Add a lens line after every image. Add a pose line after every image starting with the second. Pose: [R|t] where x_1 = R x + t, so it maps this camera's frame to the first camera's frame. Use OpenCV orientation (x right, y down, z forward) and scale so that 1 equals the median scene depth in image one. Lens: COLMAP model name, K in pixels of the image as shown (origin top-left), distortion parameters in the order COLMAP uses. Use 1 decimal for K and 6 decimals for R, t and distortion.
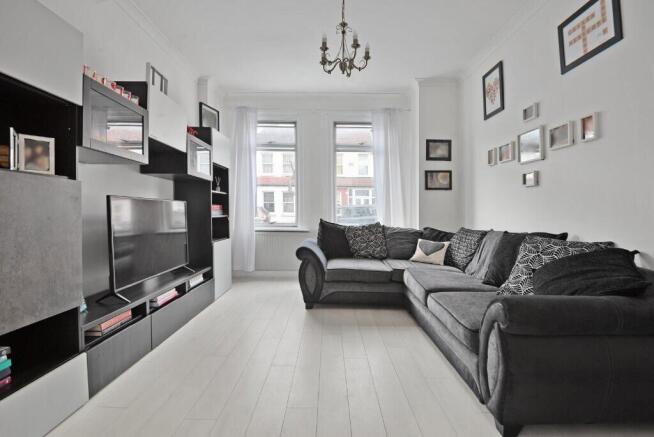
lens RADIAL K [[301.5, 0, 325.4], [0, 301.5, 213.9], [0, 0, 1]] dist [-0.043482, -0.000503]
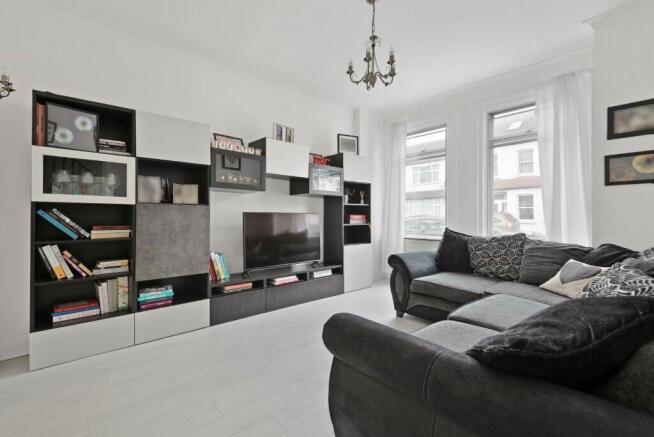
lens RADIAL K [[294.0, 0, 327.0], [0, 294.0, 218.5], [0, 0, 1]] dist [0.001743, -0.000281]
pose [[0.654203, -0.008654, -0.756270, 0.453152], [0.003250, 0.999957, -0.008631, -0.005937], [0.756312, 0.003189, 0.654203, 0.140986]]
